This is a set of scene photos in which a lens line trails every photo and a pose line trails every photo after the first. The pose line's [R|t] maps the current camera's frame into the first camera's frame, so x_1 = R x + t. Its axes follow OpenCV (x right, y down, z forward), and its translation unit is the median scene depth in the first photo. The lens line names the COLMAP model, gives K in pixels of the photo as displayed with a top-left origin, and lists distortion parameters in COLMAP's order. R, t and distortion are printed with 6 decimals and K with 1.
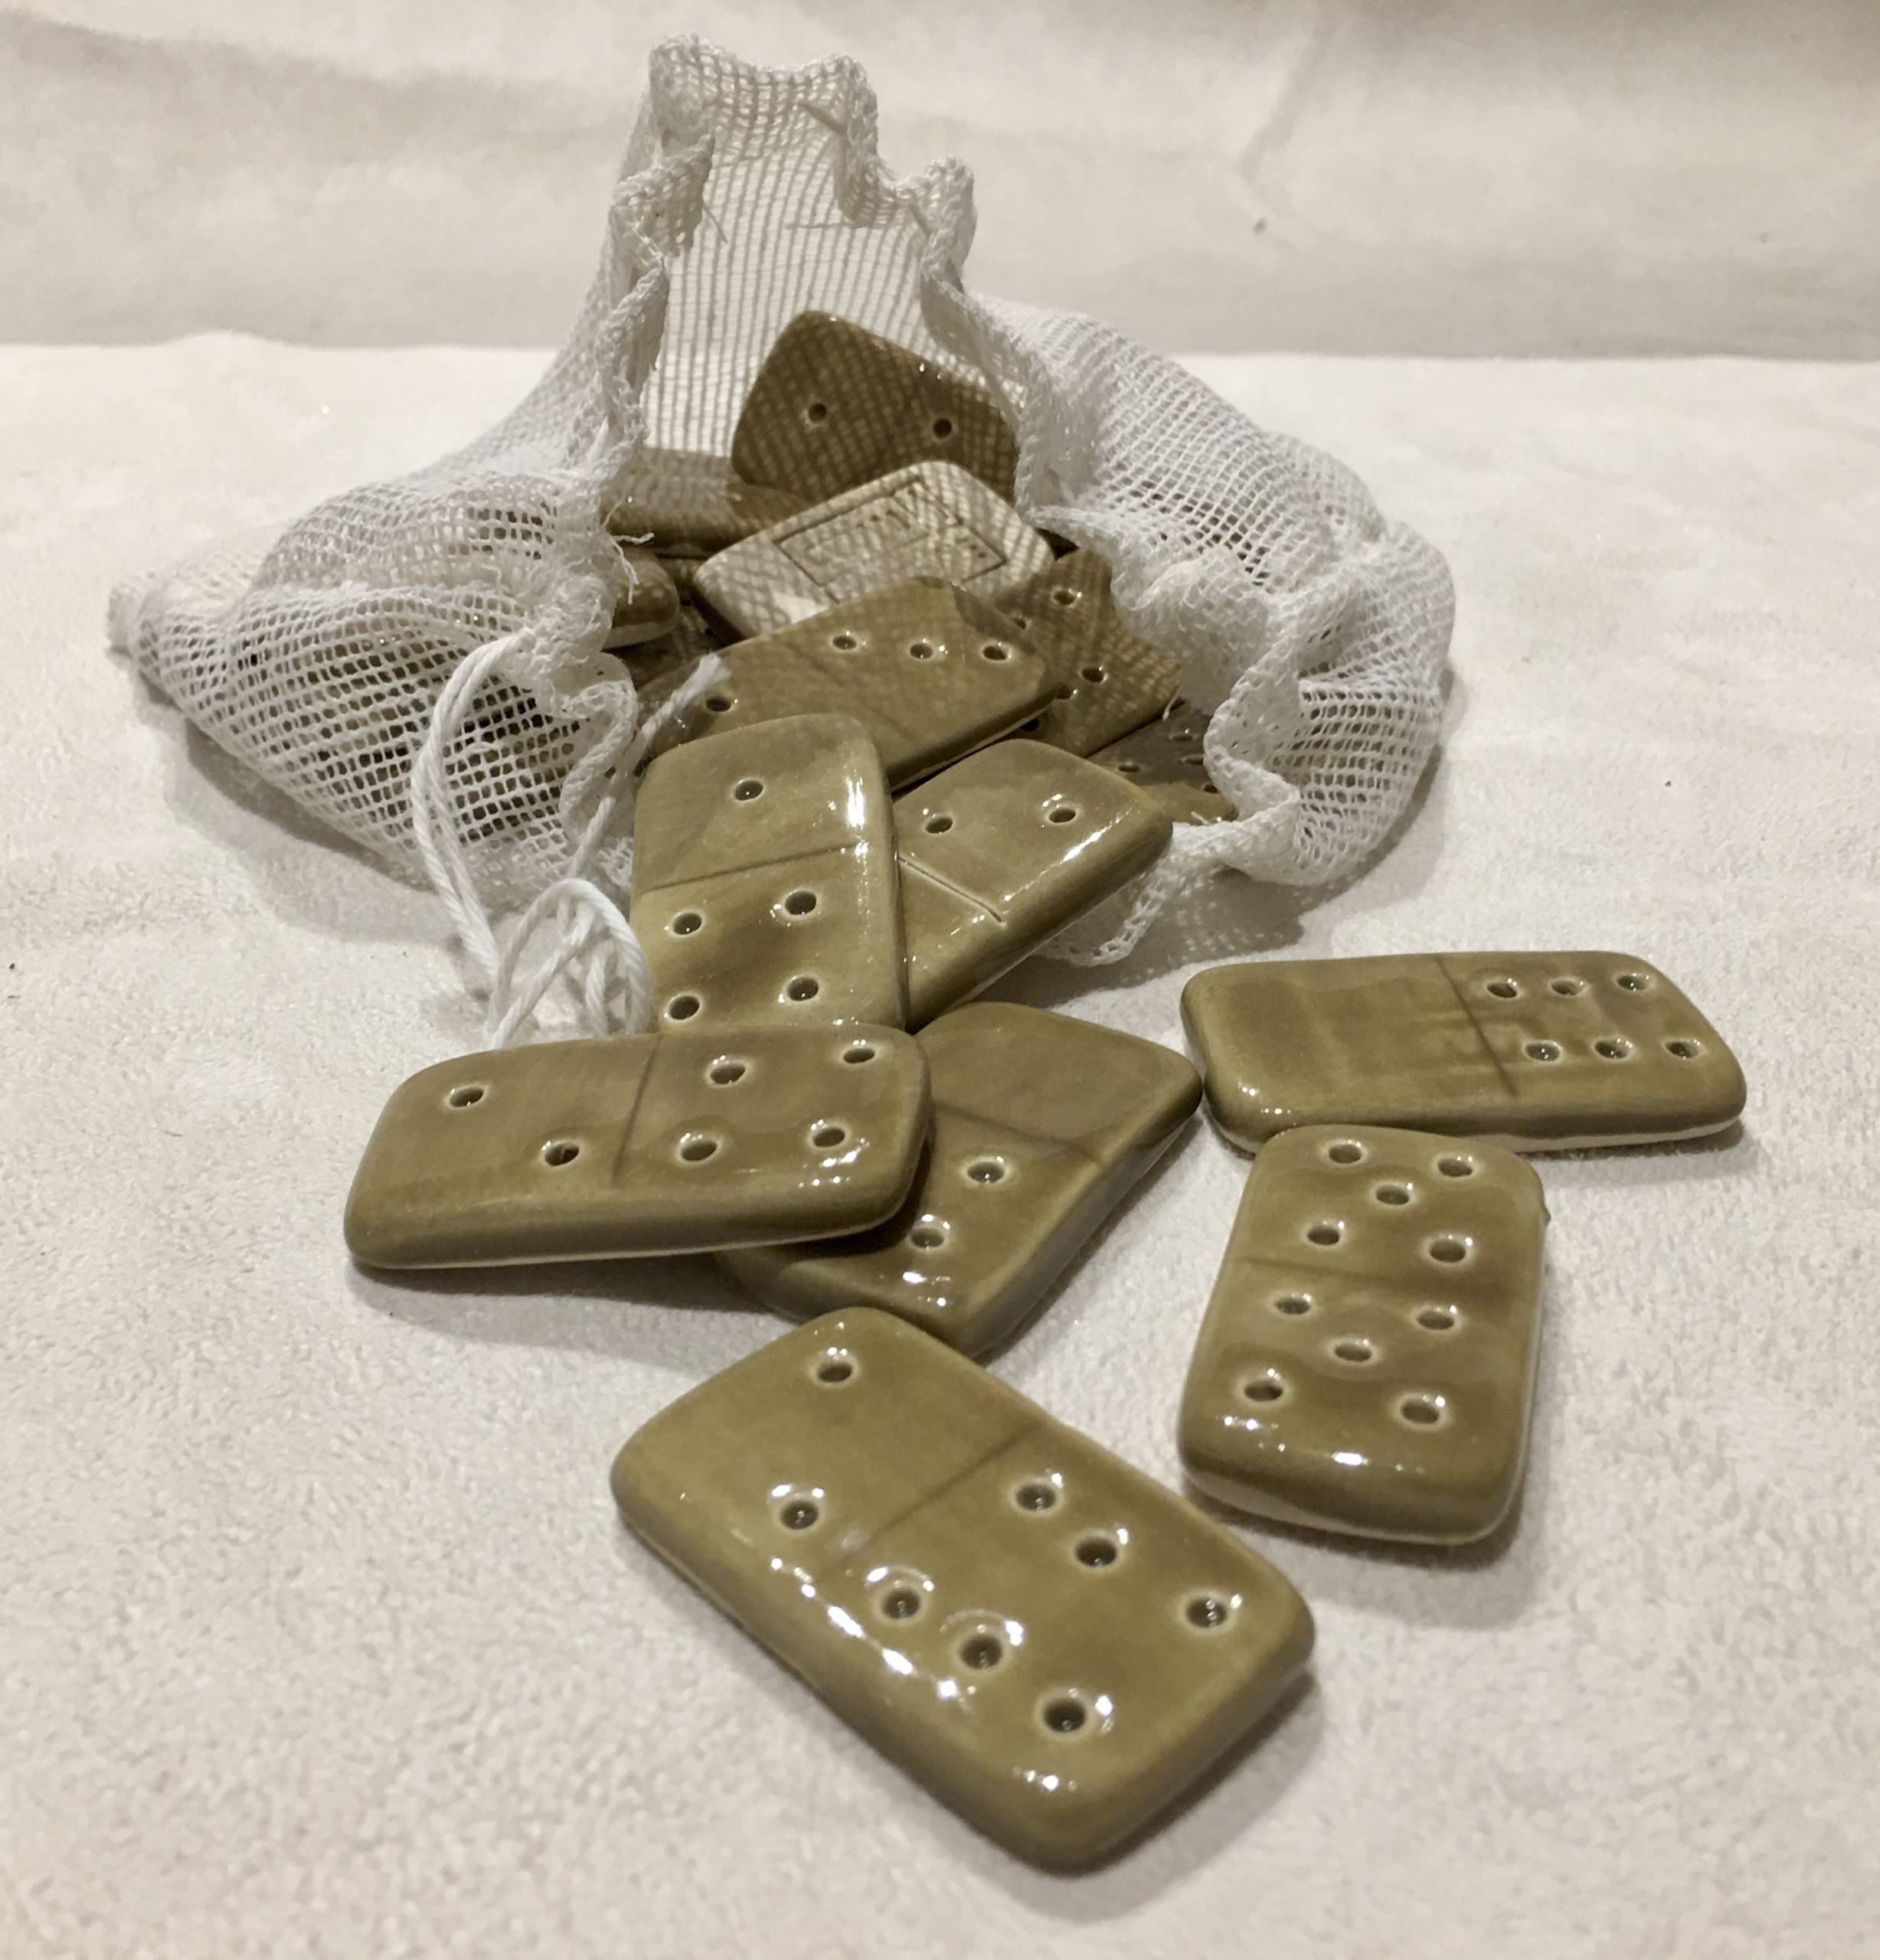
lens RADIAL K [[2009.0, 0, 937.0], [0, 2009.0, 979.7], [0, 0, 1]] dist [-0.004515, 0.000000]
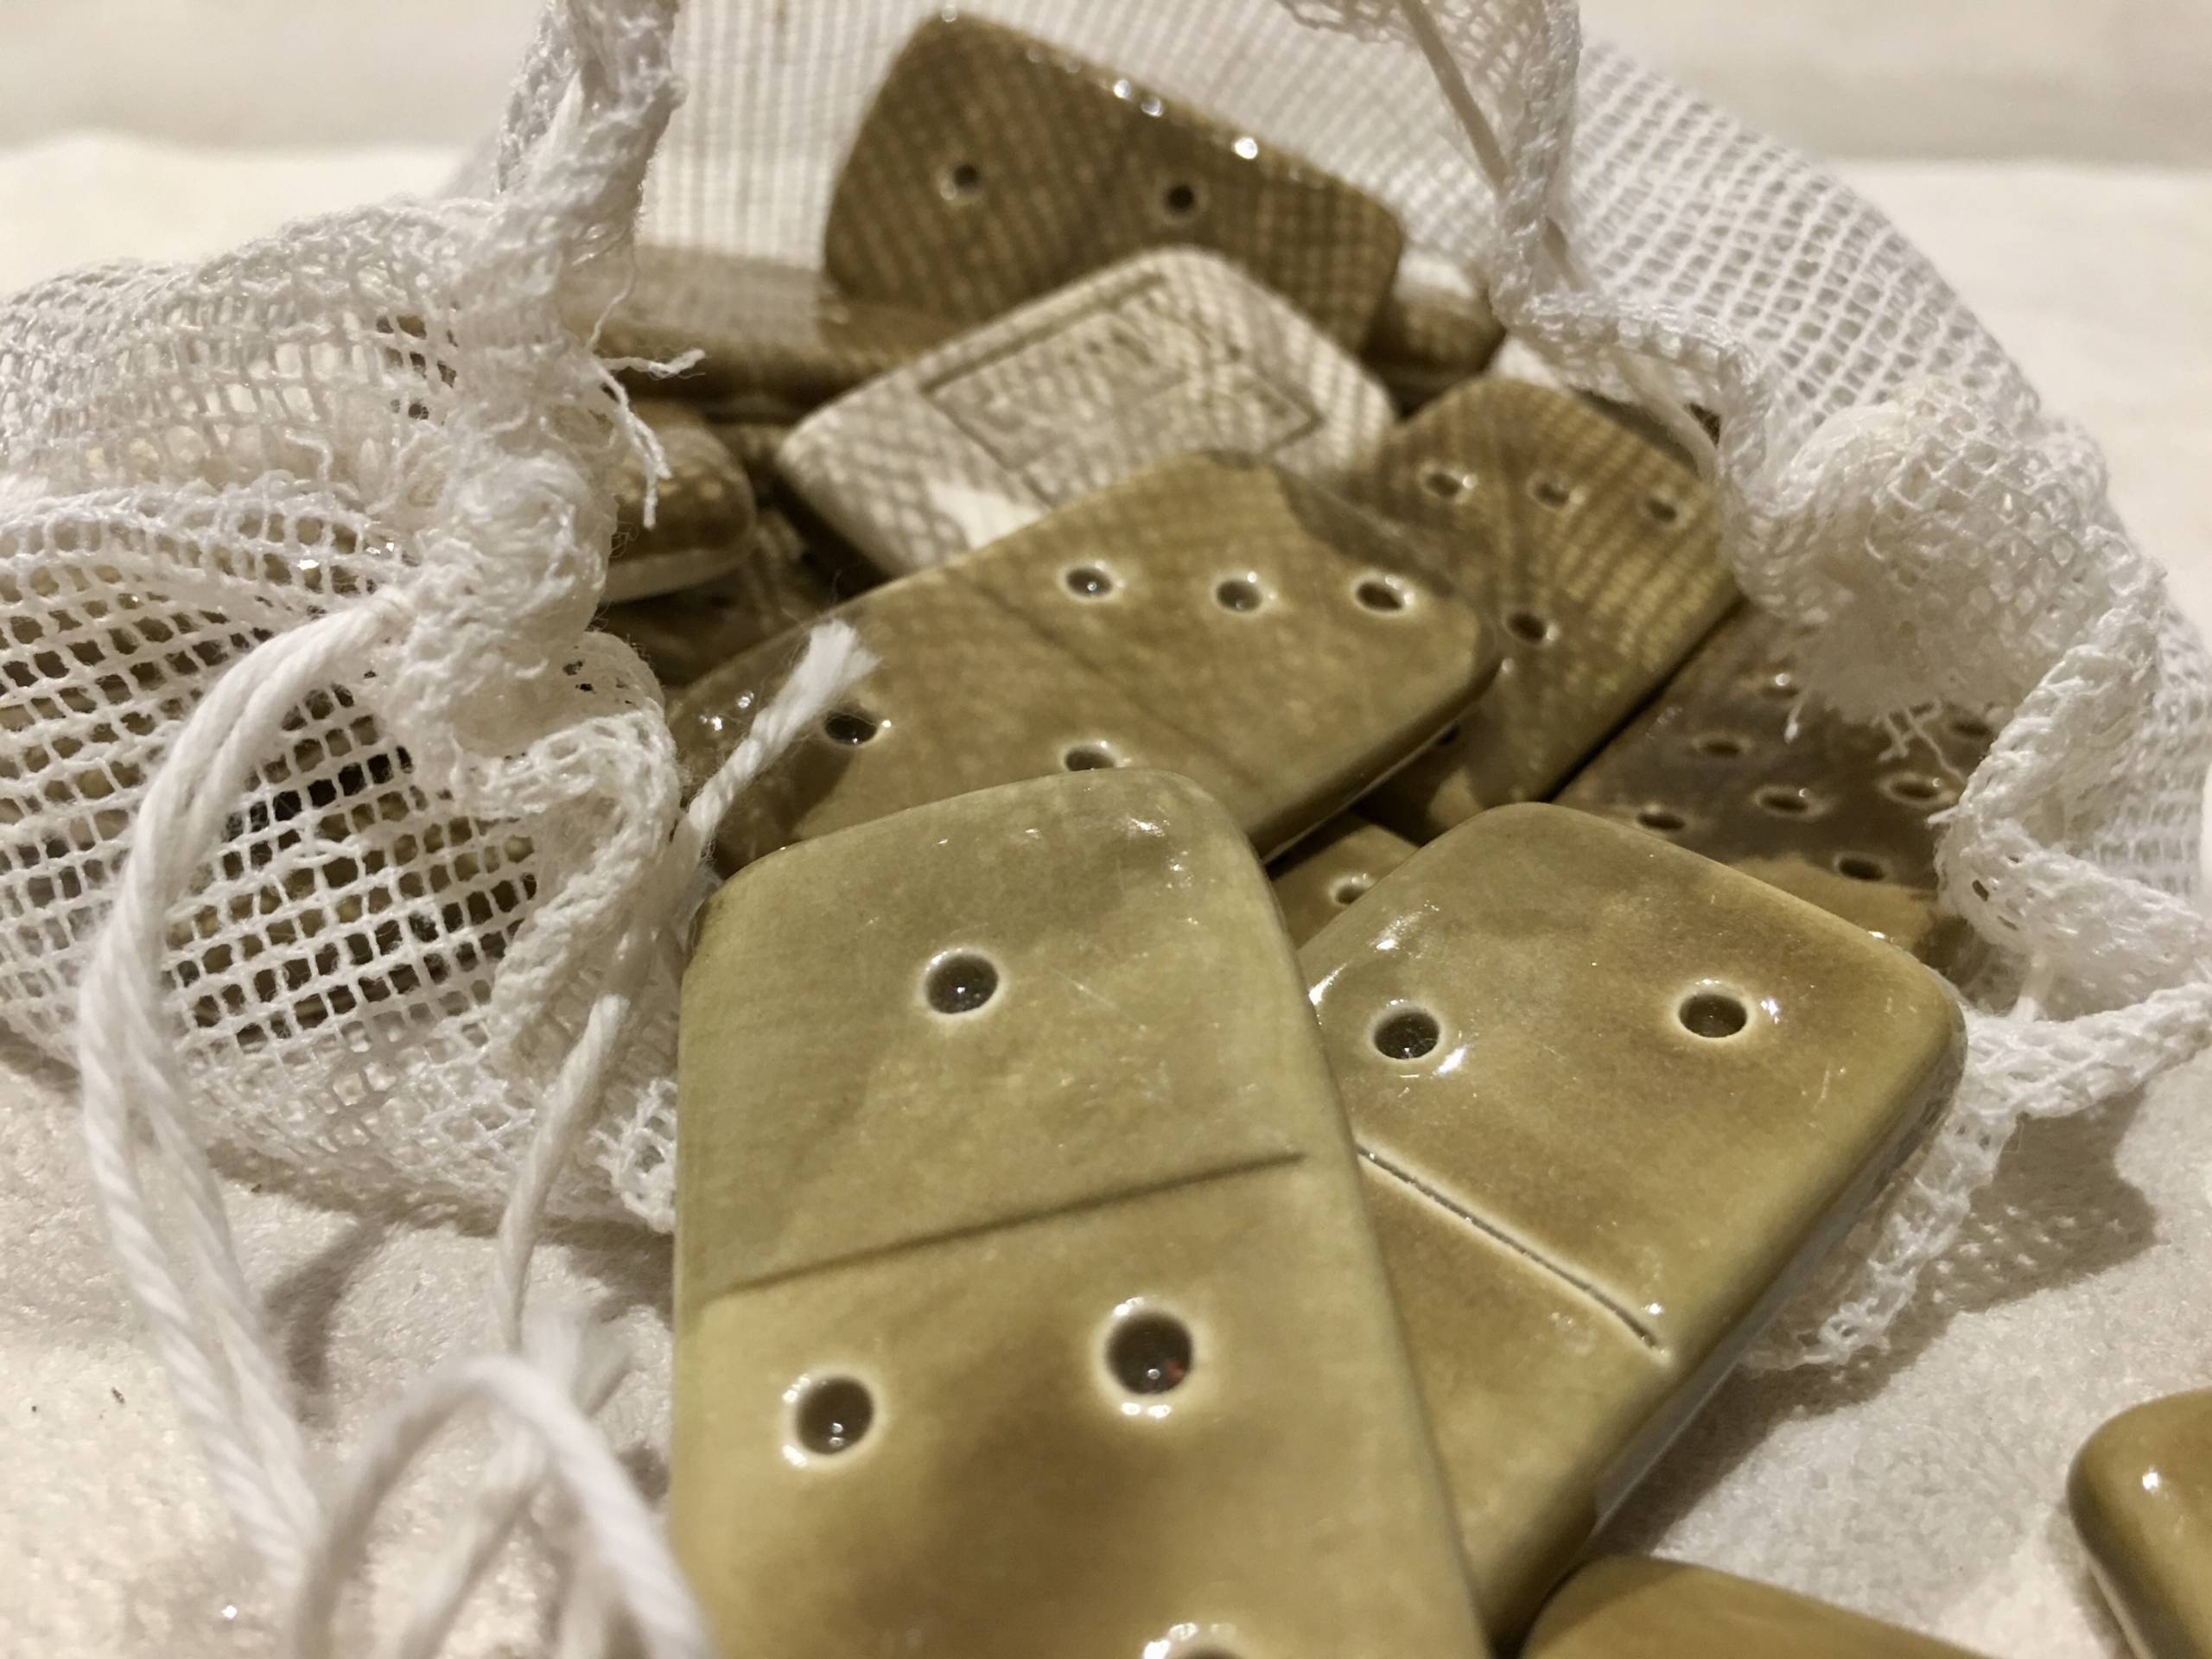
lens RADIAL K [[1853.0, 0, 1115.6], [0, 1853.0, 832.9], [0, 0, 1]] dist [0.007989, -0.039025]
pose [[0.996249, -0.030025, 0.081155, -0.085887], [0.029581, 0.999540, 0.006658, -0.117322], [-0.081317, -0.004232, 0.996679, 0.582463]]
